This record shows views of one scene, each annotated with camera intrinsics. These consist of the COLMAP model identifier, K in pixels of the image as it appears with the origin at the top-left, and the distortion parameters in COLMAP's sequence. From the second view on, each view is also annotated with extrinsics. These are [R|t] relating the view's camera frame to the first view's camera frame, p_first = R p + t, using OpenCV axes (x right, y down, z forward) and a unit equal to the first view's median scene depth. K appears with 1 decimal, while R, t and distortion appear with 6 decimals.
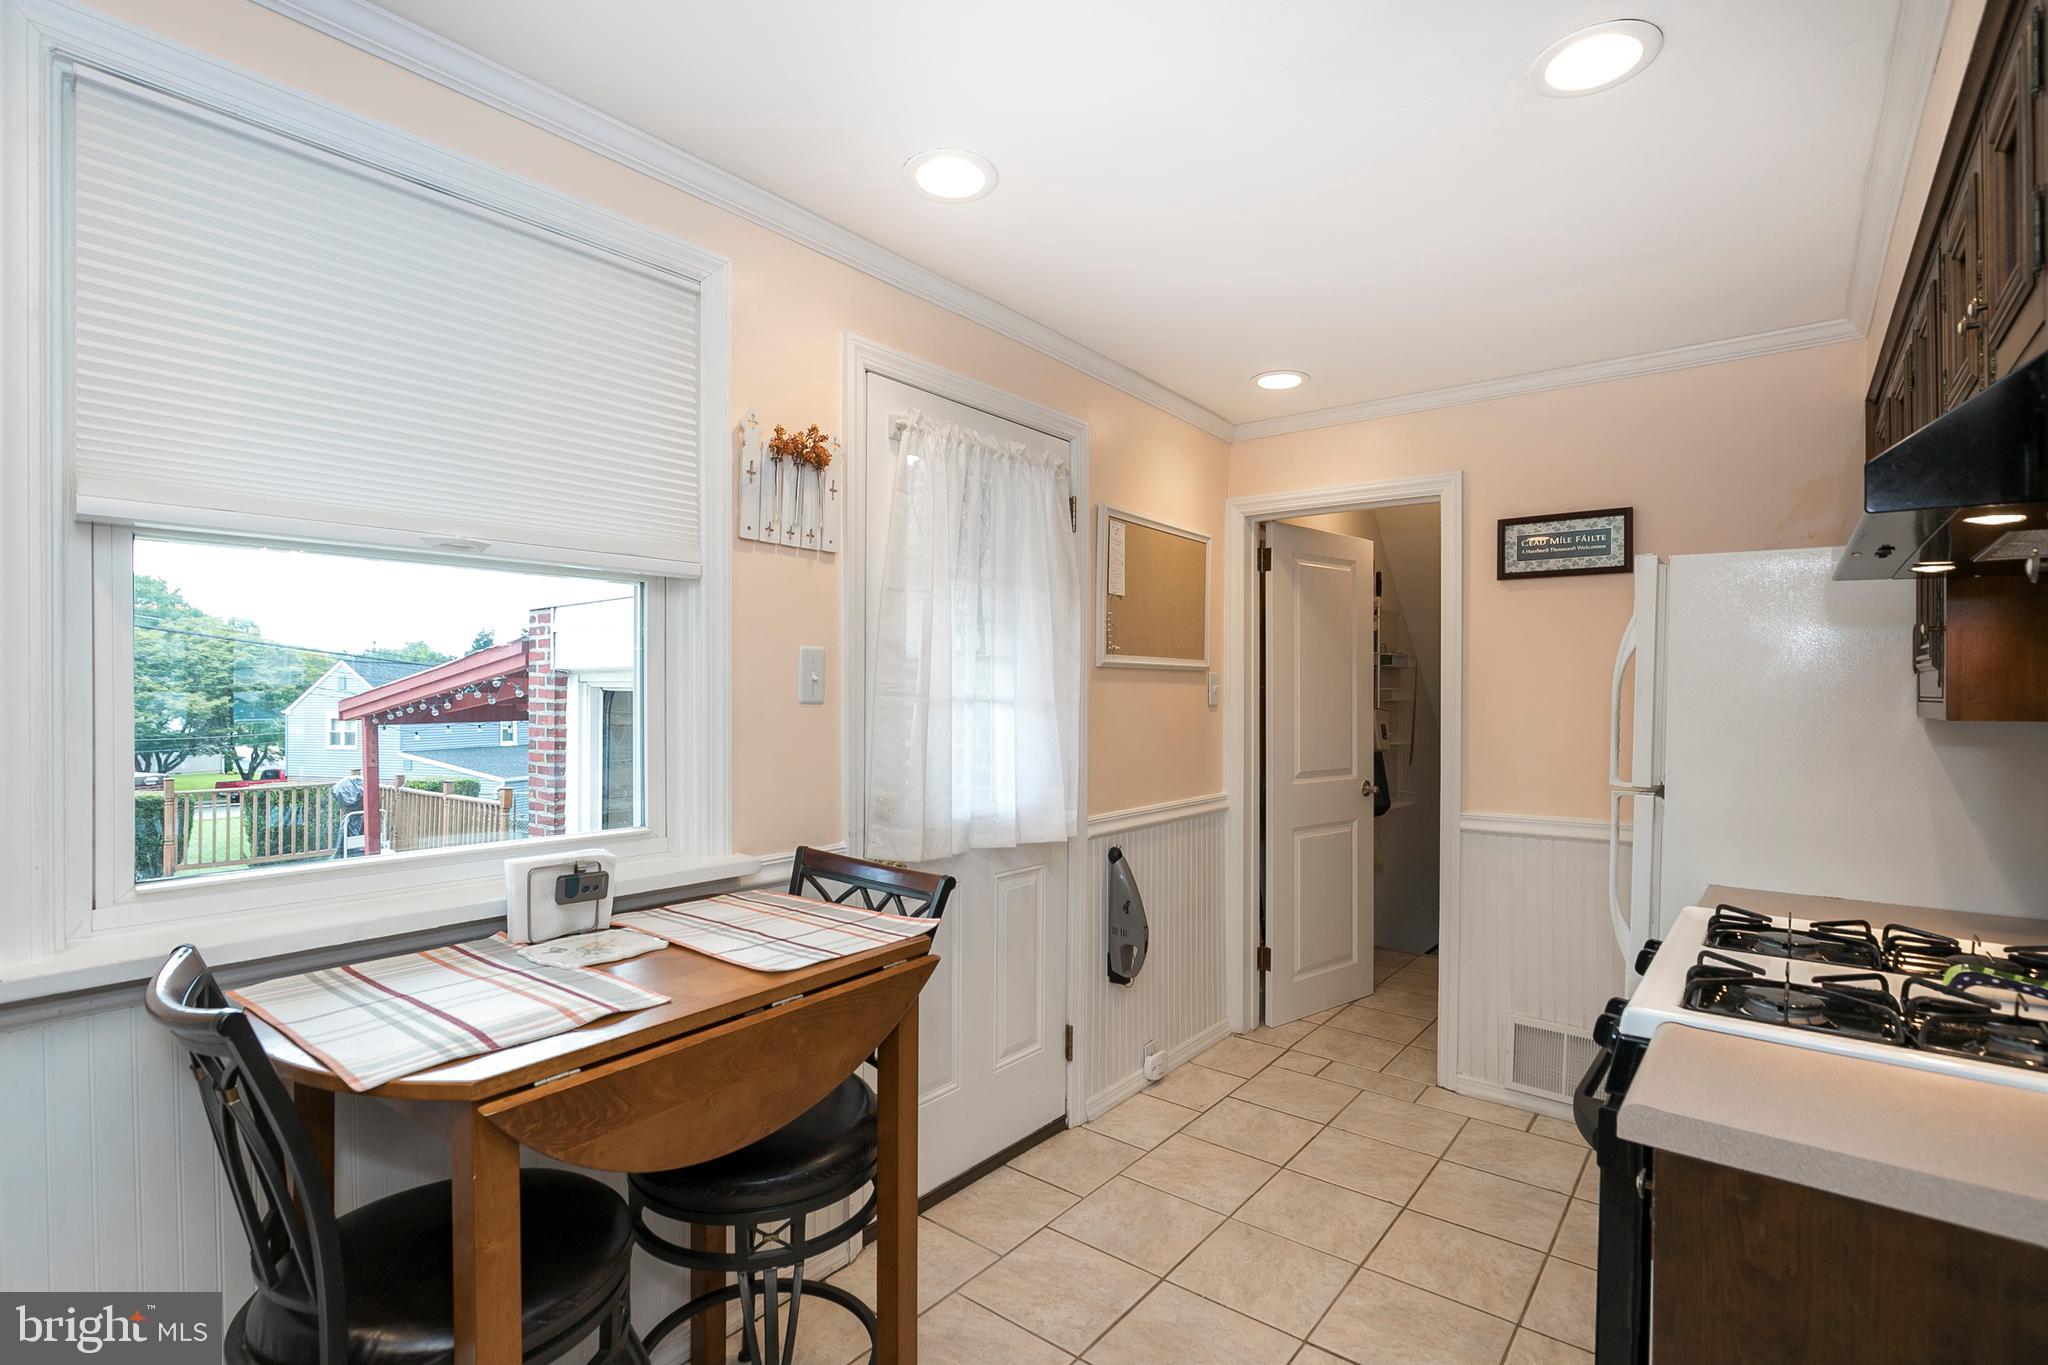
lens RADIAL K [[952.4, 0, 1012.2], [0, 952.4, 689.5], [0, 0, 1]] dist [-0.015989, -0.000736]
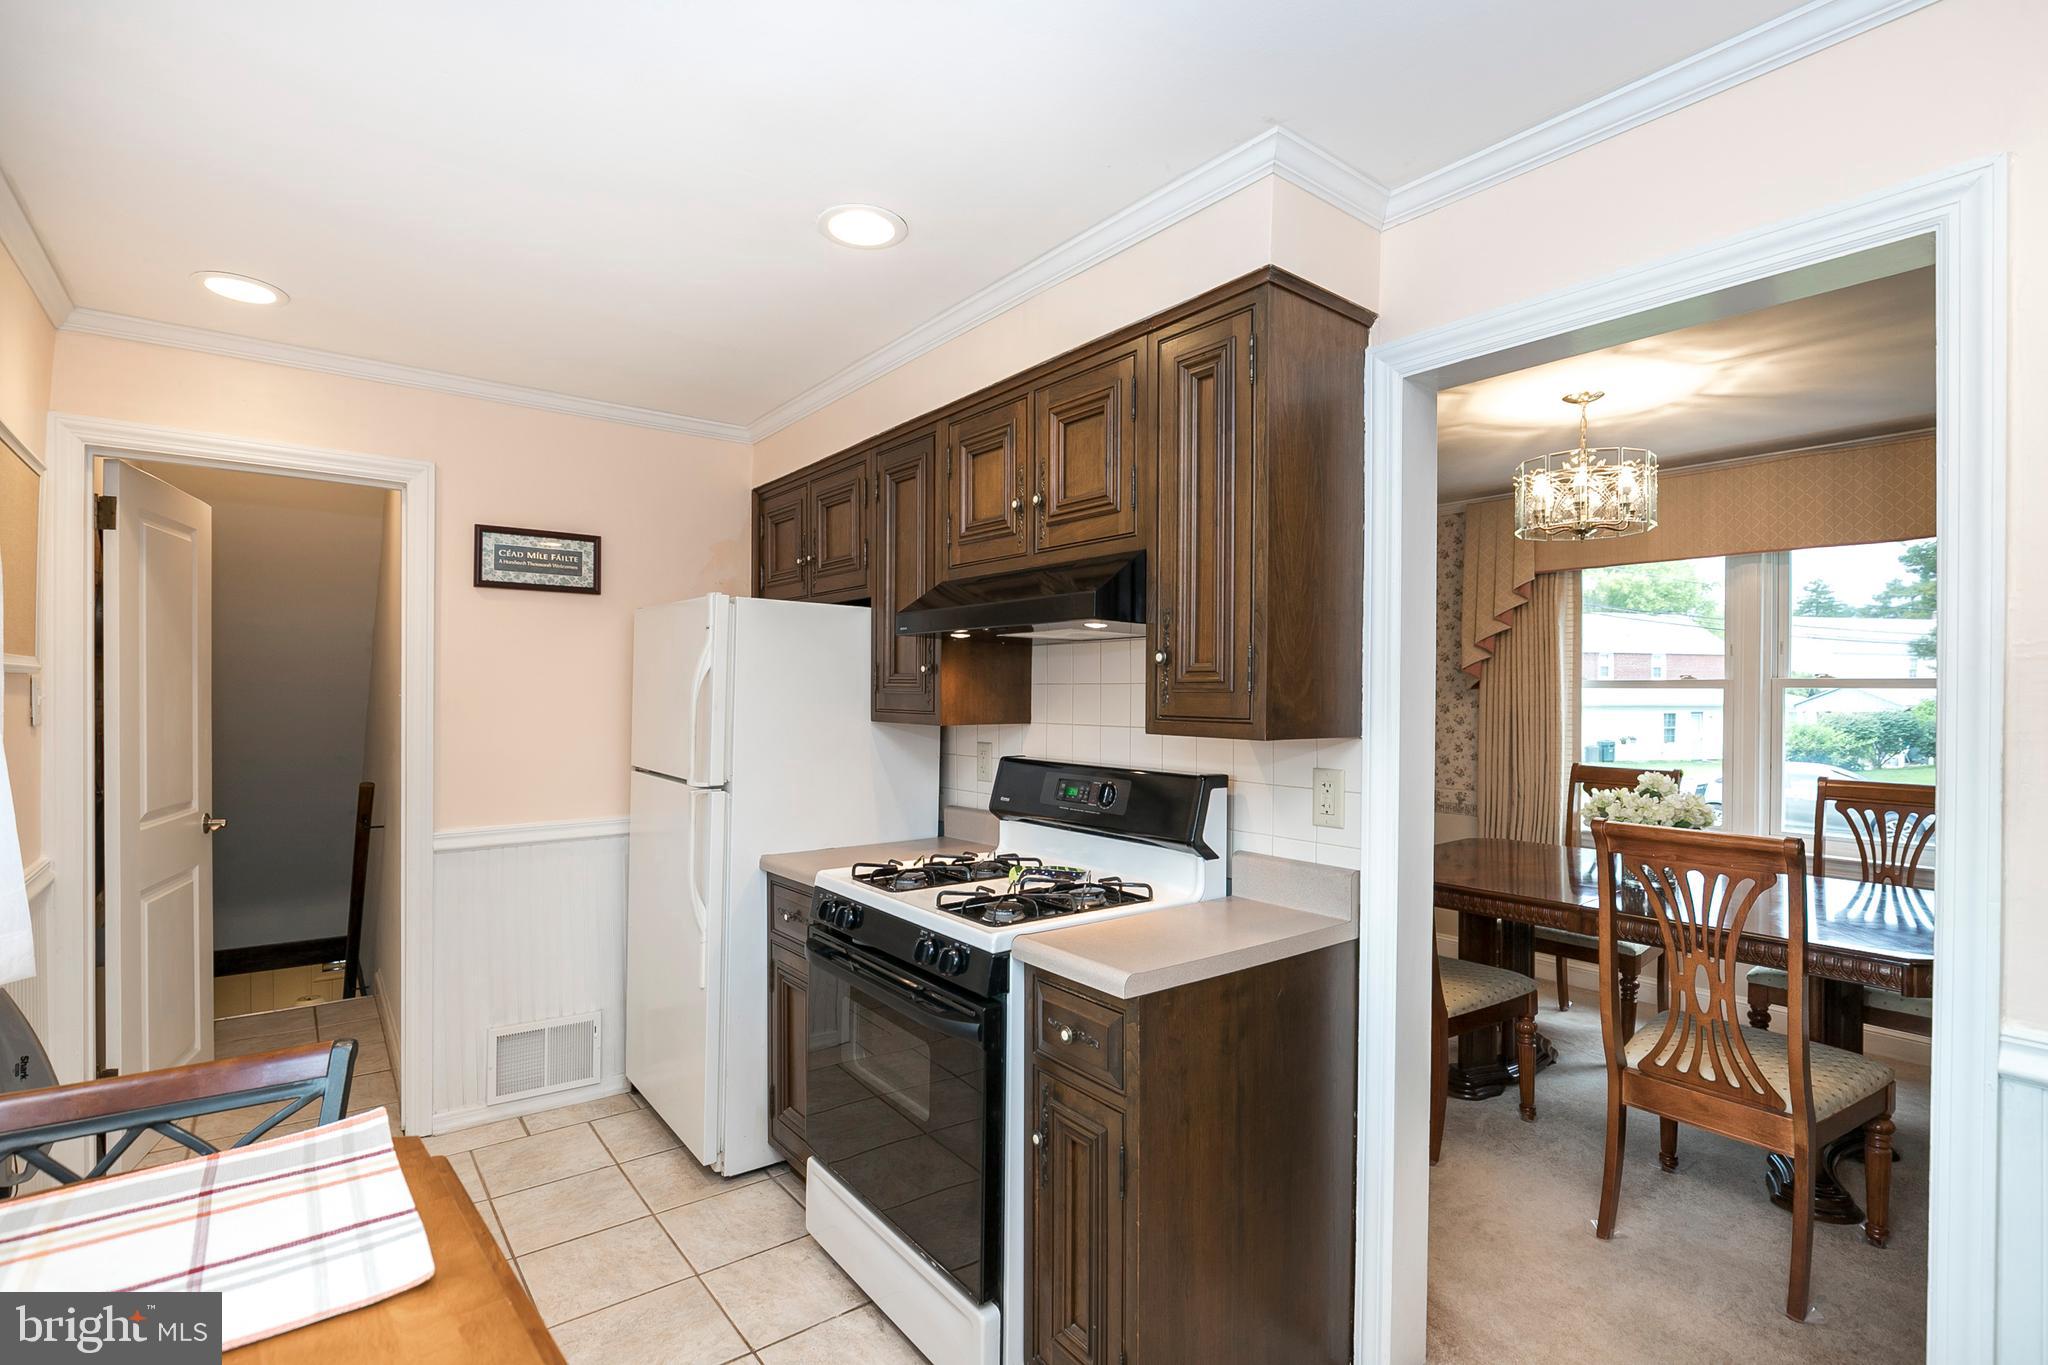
lens RADIAL K [[952.4, 0, 1016.4], [0, 952.4, 686.8], [0, 0, 1]] dist [-0.015989, -0.000736]
pose [[0.239472, -0.000195, 0.970903, -0.300672], [-0.006818, 0.999975, 0.001883, -0.019178], [-0.970879, -0.007071, 0.239465, 0.237919]]
